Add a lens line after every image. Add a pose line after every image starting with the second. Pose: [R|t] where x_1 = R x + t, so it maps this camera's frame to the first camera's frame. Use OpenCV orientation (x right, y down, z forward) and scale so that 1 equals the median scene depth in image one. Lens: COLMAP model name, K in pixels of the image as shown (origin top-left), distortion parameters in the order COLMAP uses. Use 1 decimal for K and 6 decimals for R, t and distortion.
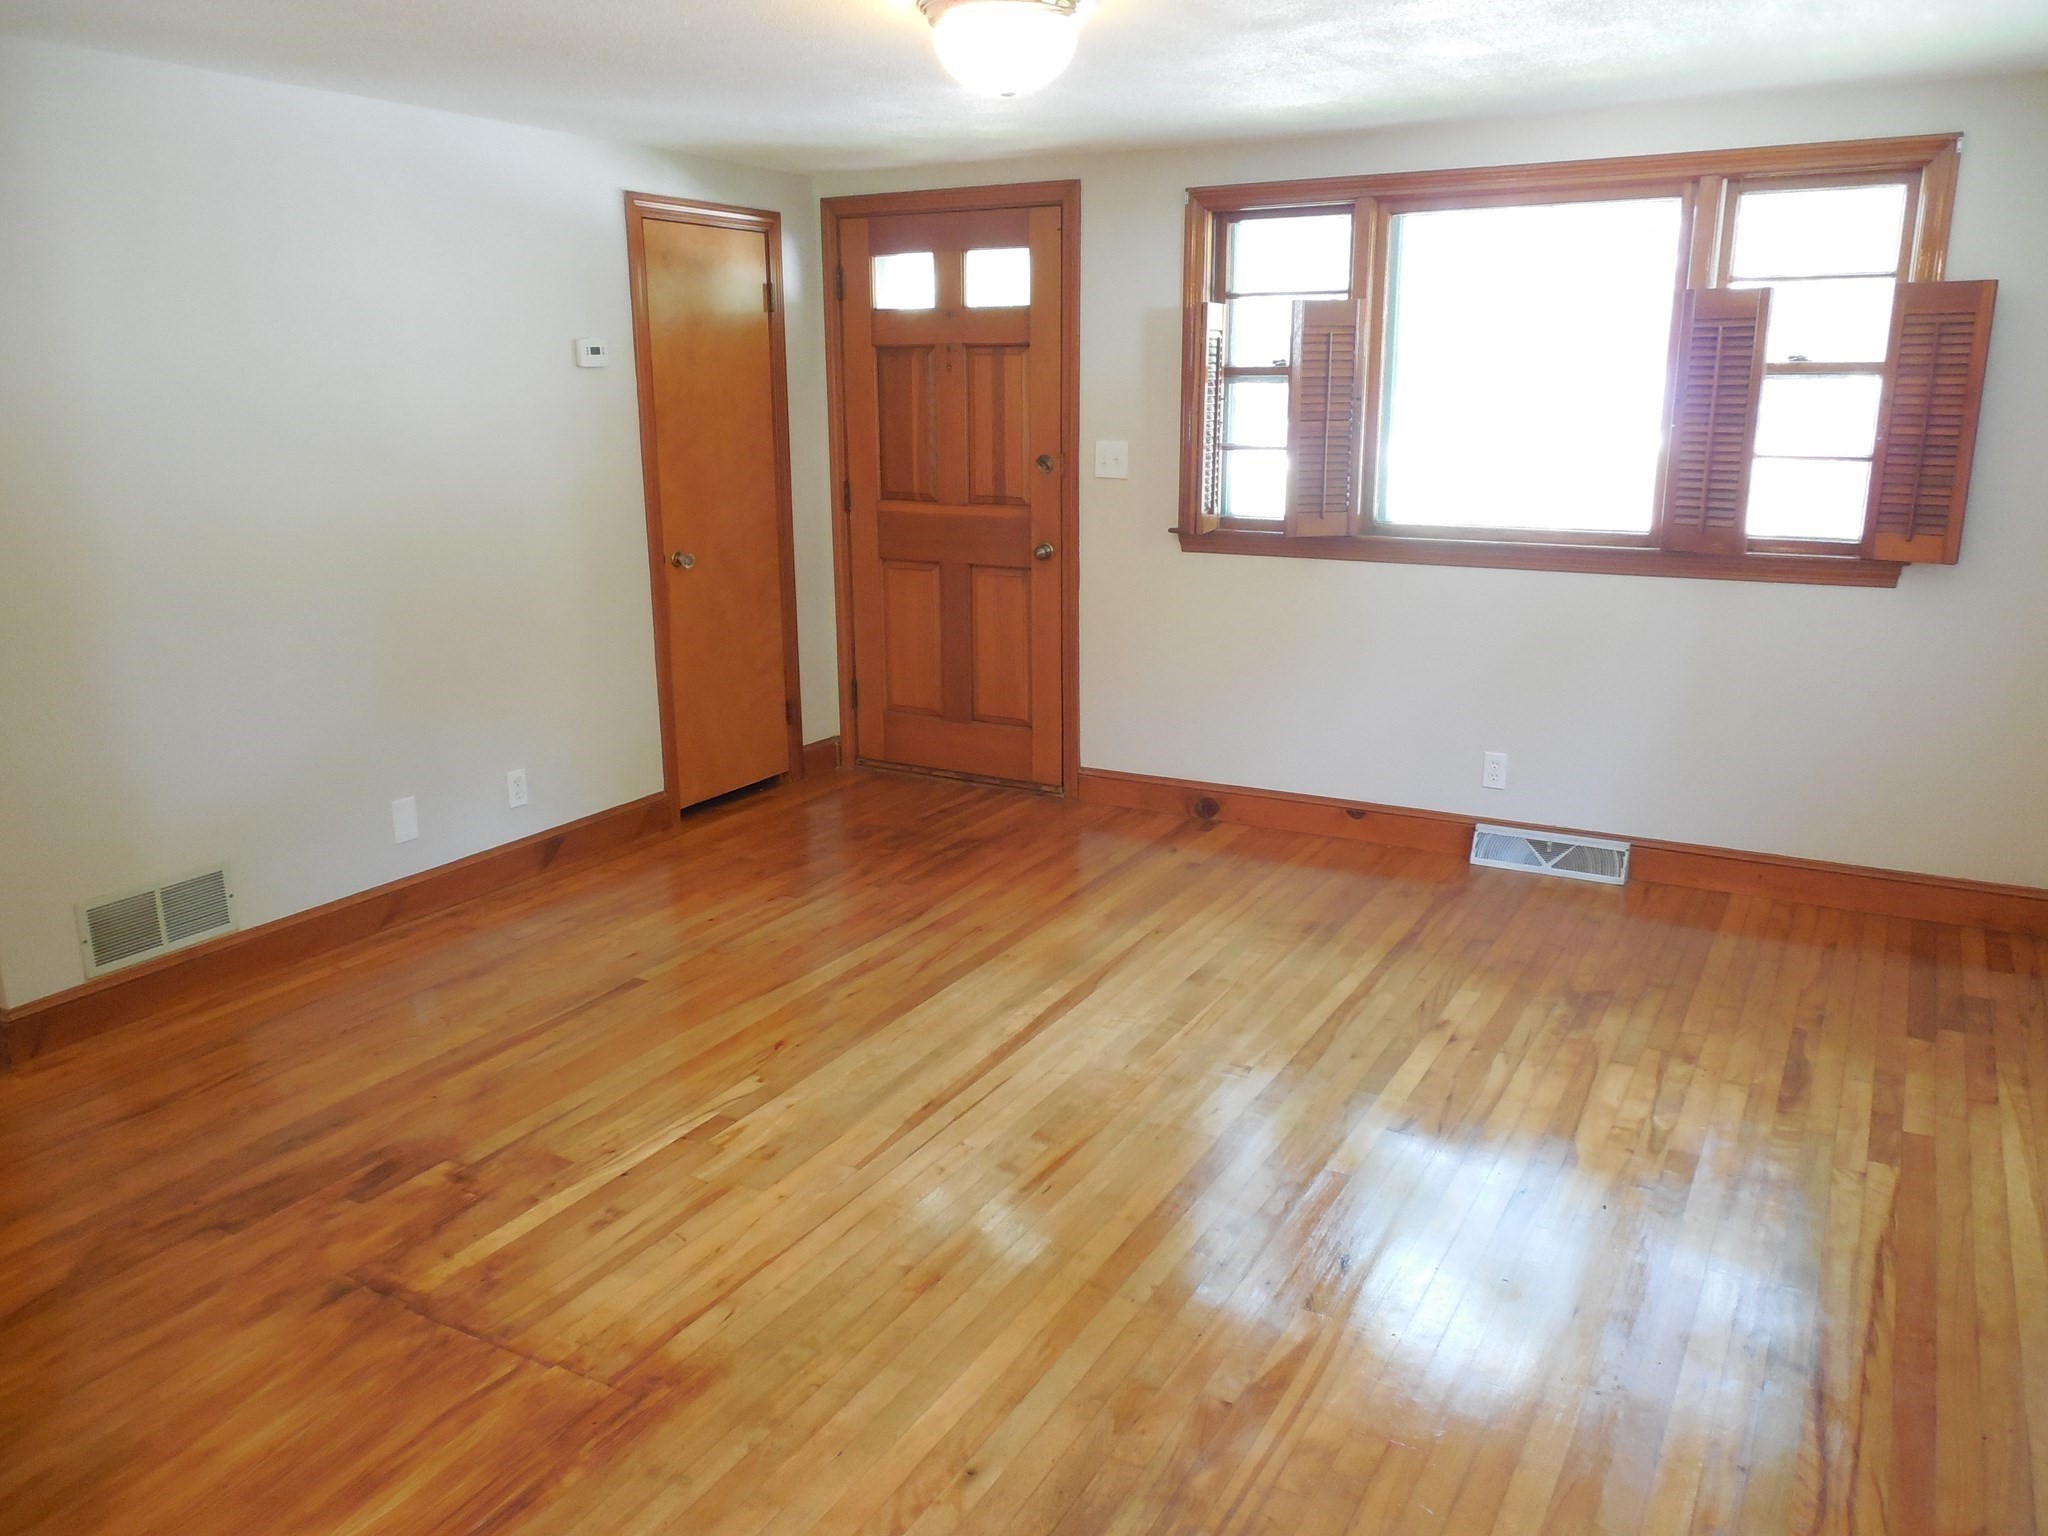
lens RADIAL K [[1547.5, 0, 1029.3], [0, 1547.5, 766.0], [0, 0, 1]] dist [0.001587, 0.005022]
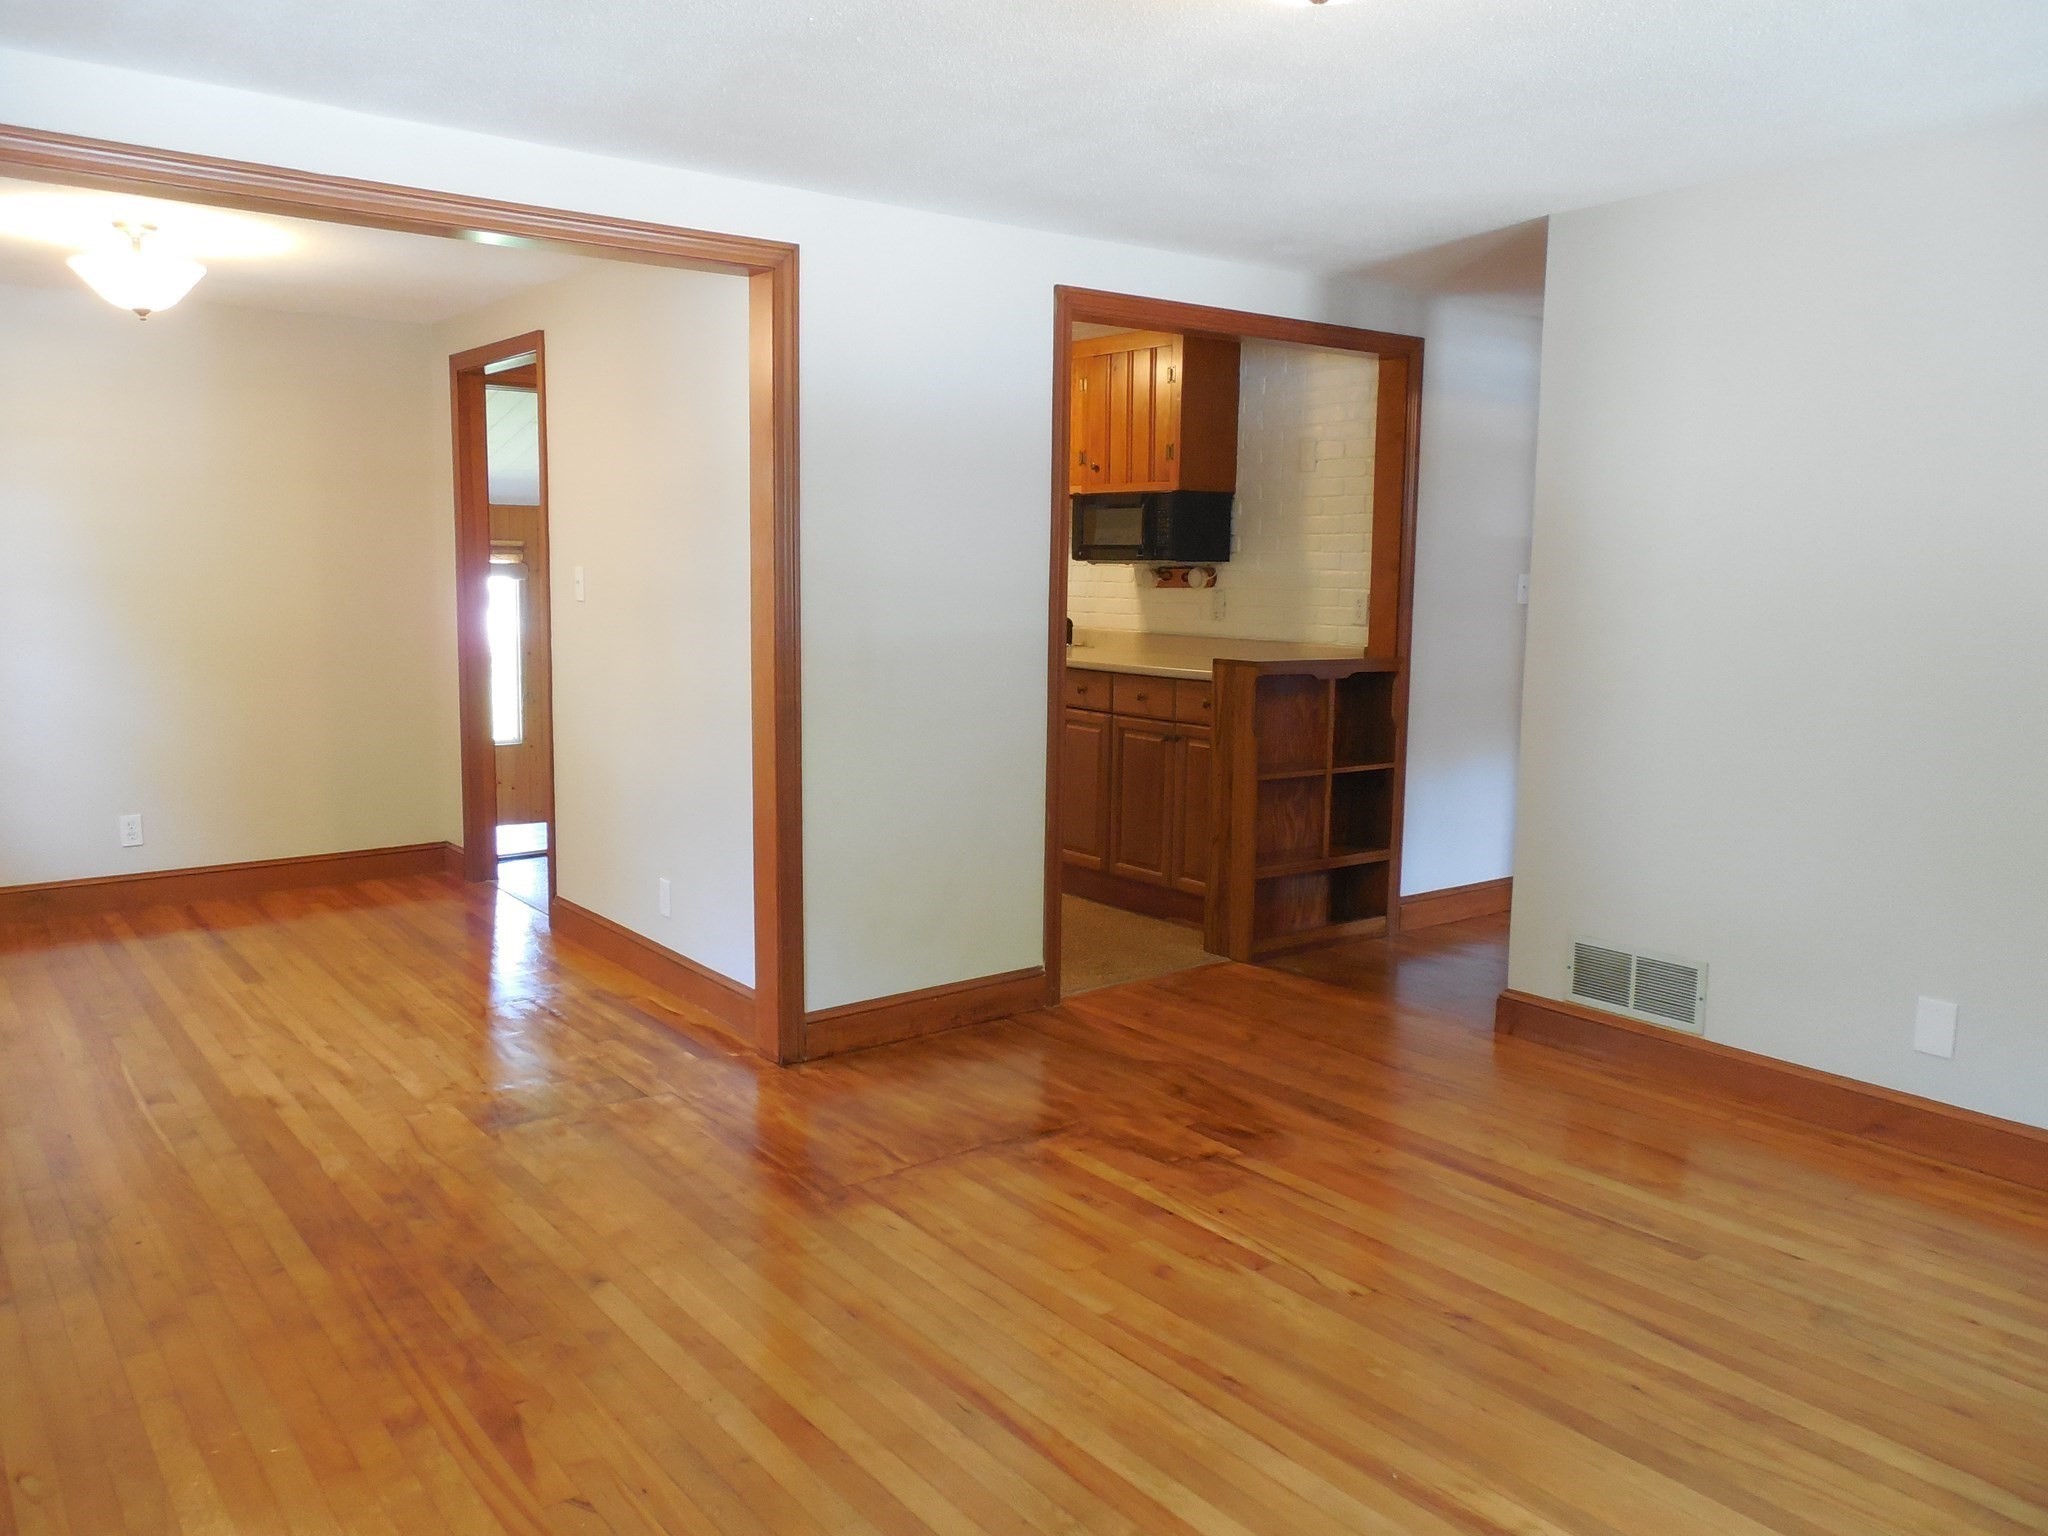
lens RADIAL K [[1547.5, 0, 1034.7], [0, 1547.5, 765.3], [0, 0, 1]] dist [0.001587, 0.005022]
pose [[-0.387993, 0.121166, -0.913663, 0.483513], [-0.235639, 0.945333, 0.225432, -0.163264], [0.891031, 0.302760, -0.338231, 0.837958]]
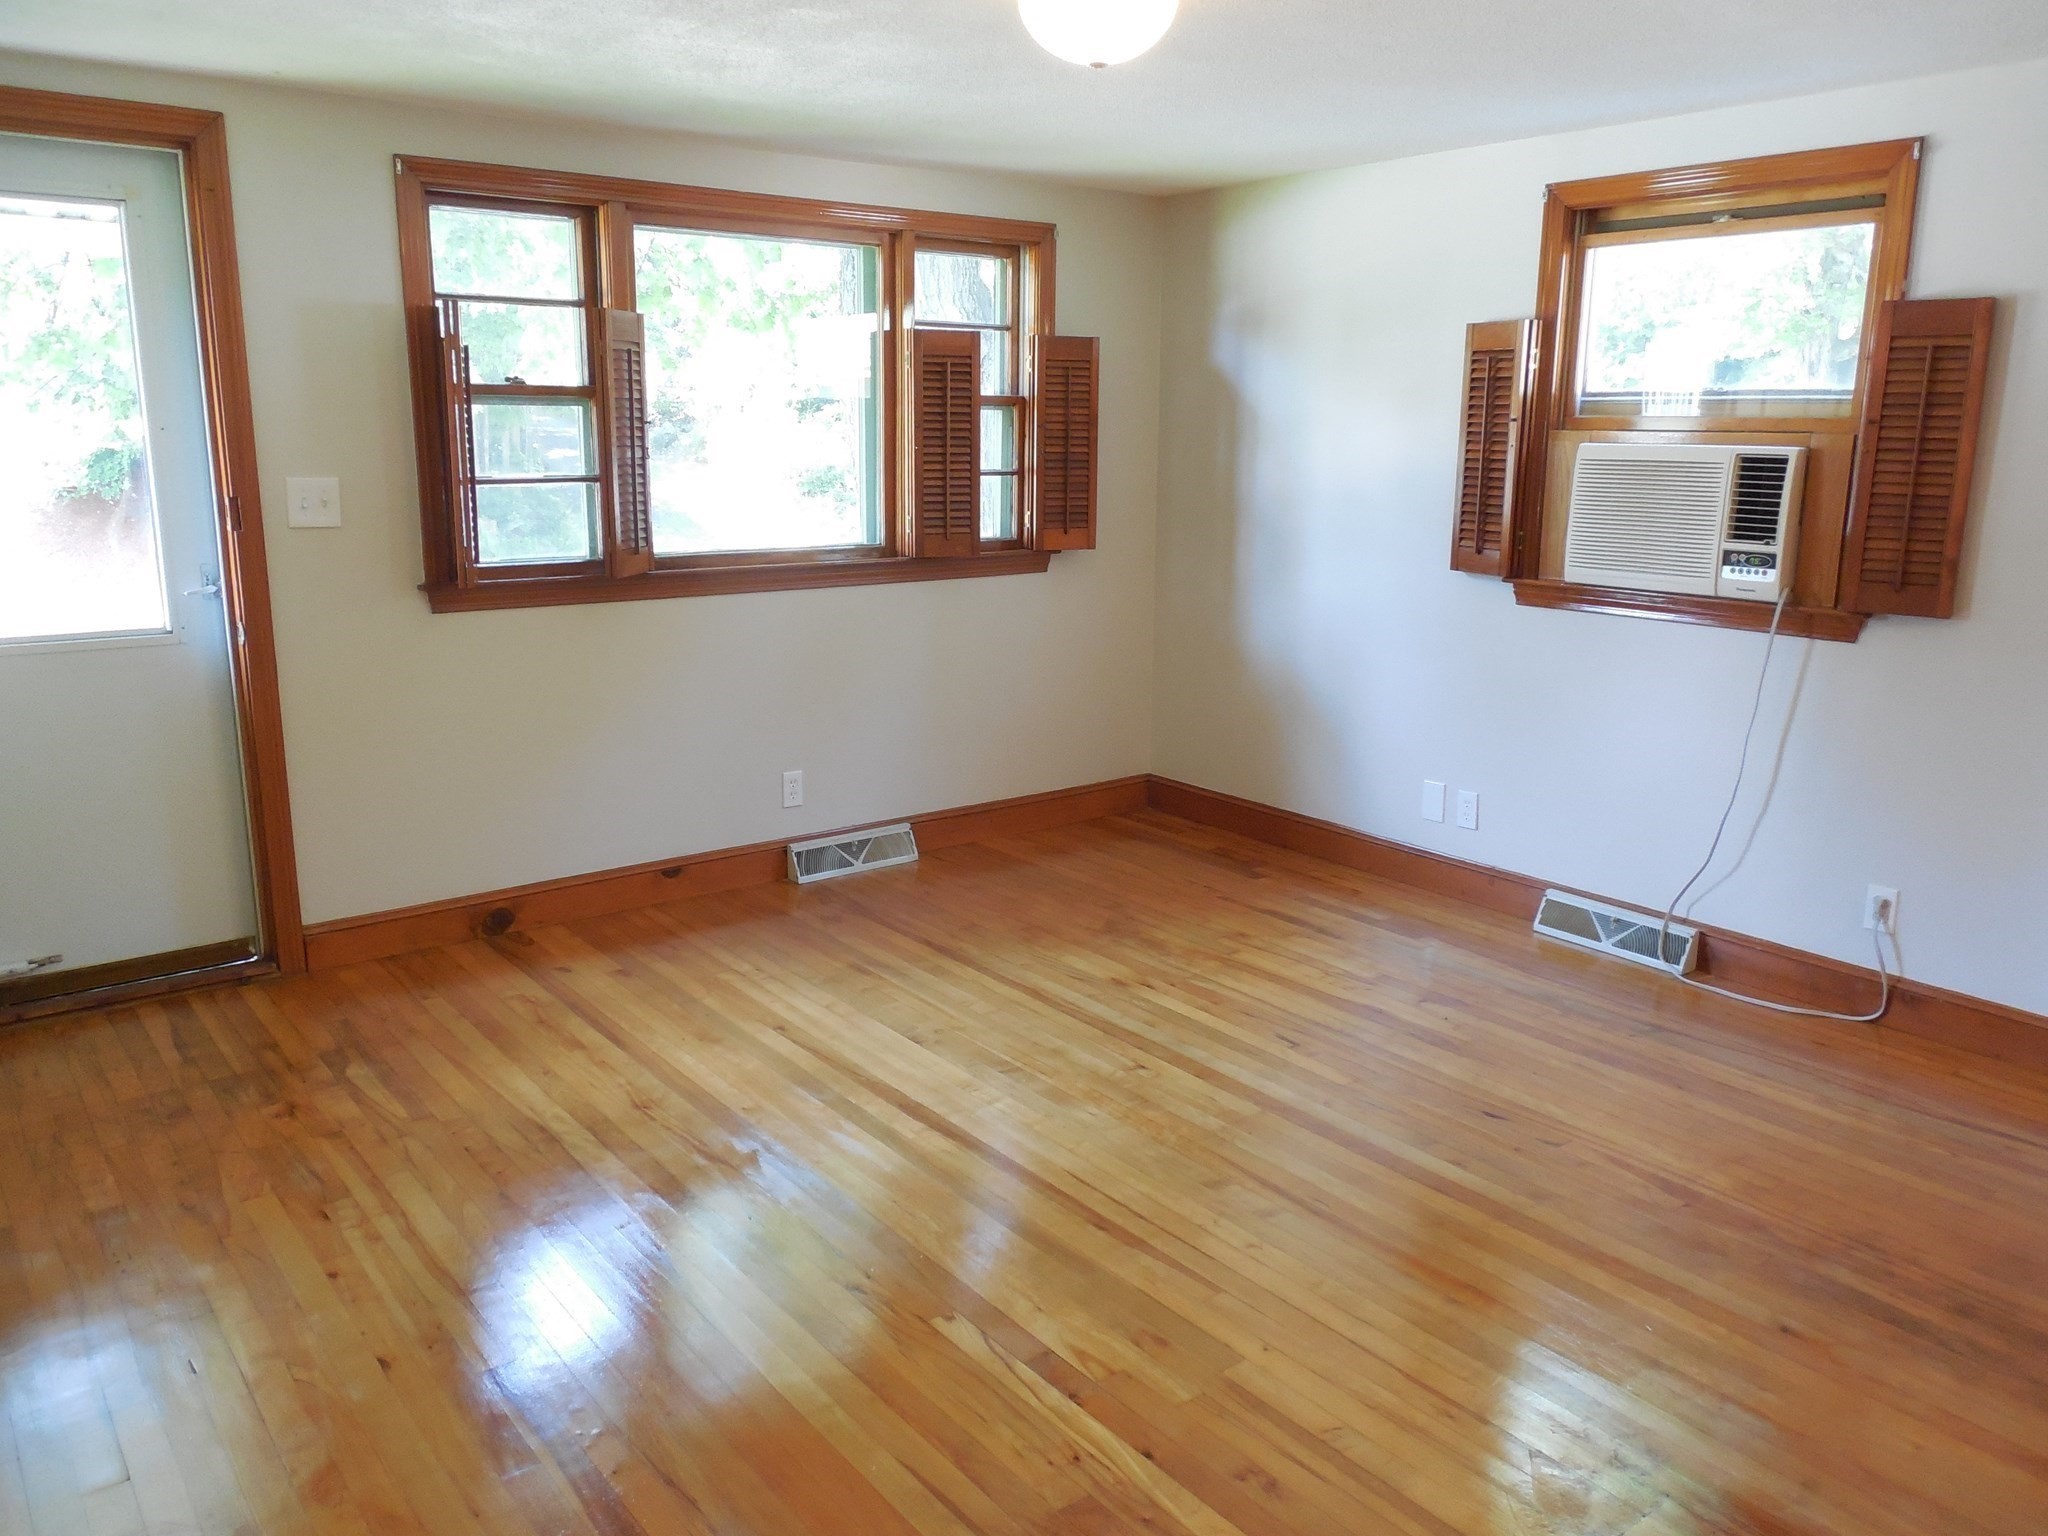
lens RADIAL K [[1547.5, 0, 1038.3], [0, 1547.5, 763.0], [0, 0, 1]] dist [0.001587, 0.005022]
pose [[0.381064, -0.188227, 0.905186, -0.625819], [0.217576, 0.969817, 0.110072, -0.102082], [-0.898583, 0.155002, 0.410516, 0.496034]]
